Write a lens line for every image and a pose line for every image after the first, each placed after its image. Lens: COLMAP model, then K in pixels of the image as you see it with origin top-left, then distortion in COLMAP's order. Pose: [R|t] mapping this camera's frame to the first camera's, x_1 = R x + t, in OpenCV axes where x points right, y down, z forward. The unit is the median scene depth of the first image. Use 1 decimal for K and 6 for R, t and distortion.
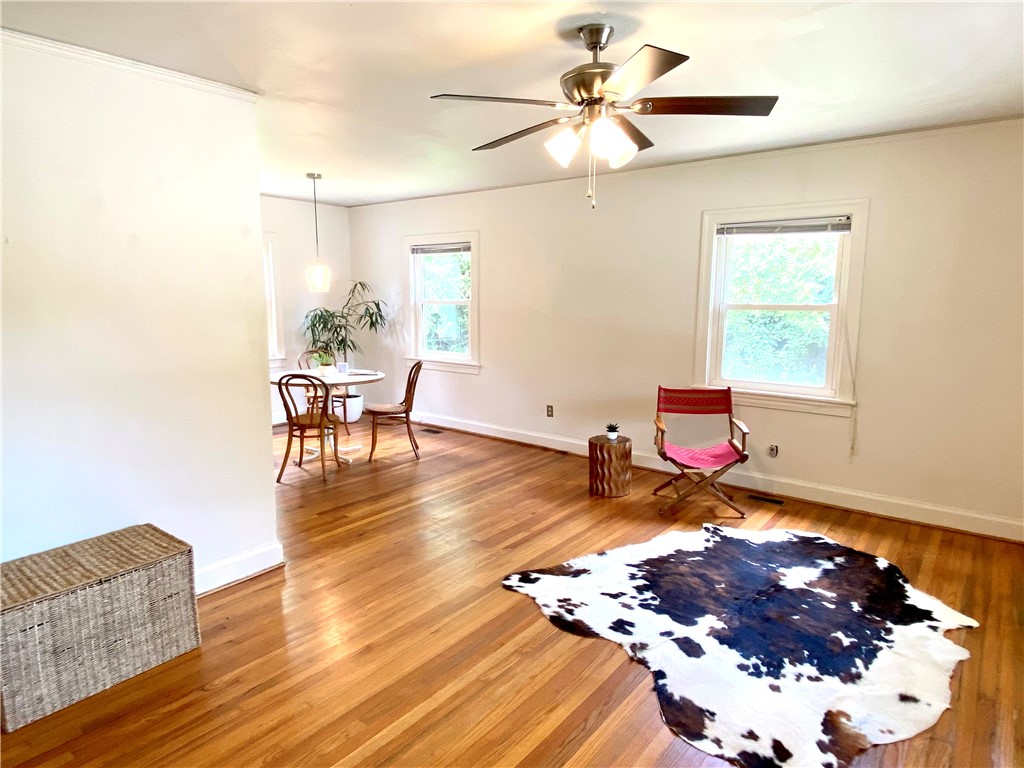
lens RADIAL K [[607.0, 0, 510.4], [0, 607.0, 385.7], [0, 0, 1]] dist [-0.006942, -0.001316]
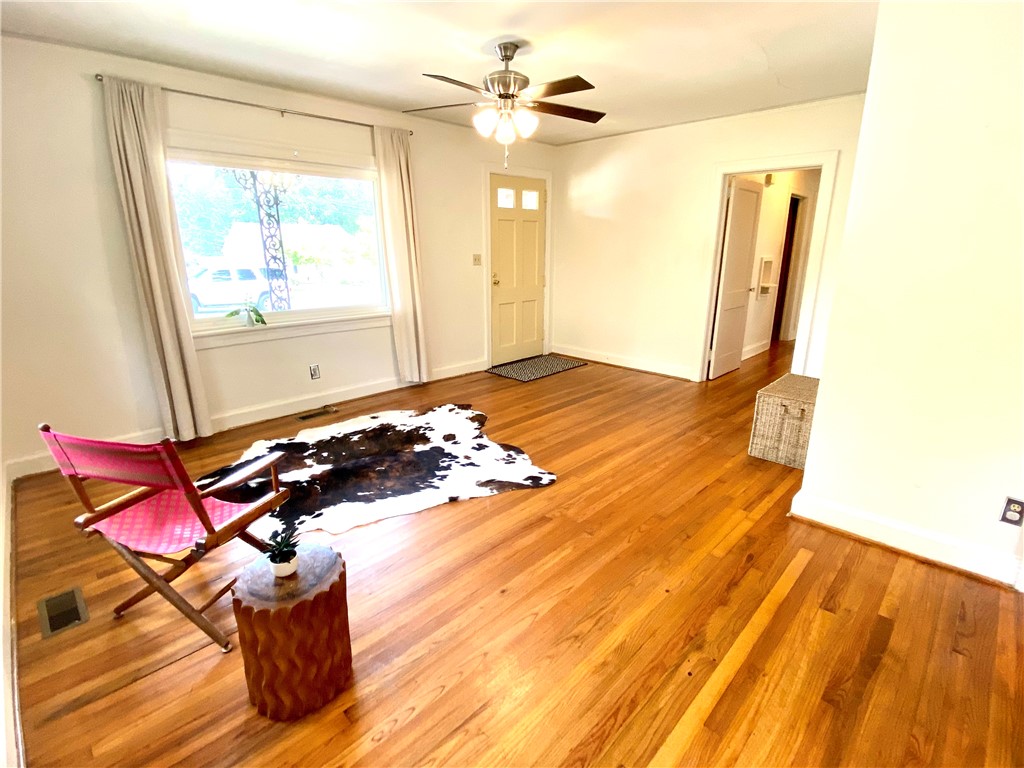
lens RADIAL K [[499.7, 0, 507.9], [0, 499.7, 387.1], [0, 0, 1]] dist [0.002771, 0.000082]
pose [[-0.993746, -0.032817, 0.106730, -0.017952], [0.013728, 0.912678, 0.408448, -0.241457], [-0.110814, 0.407359, -0.906520, 1.862063]]
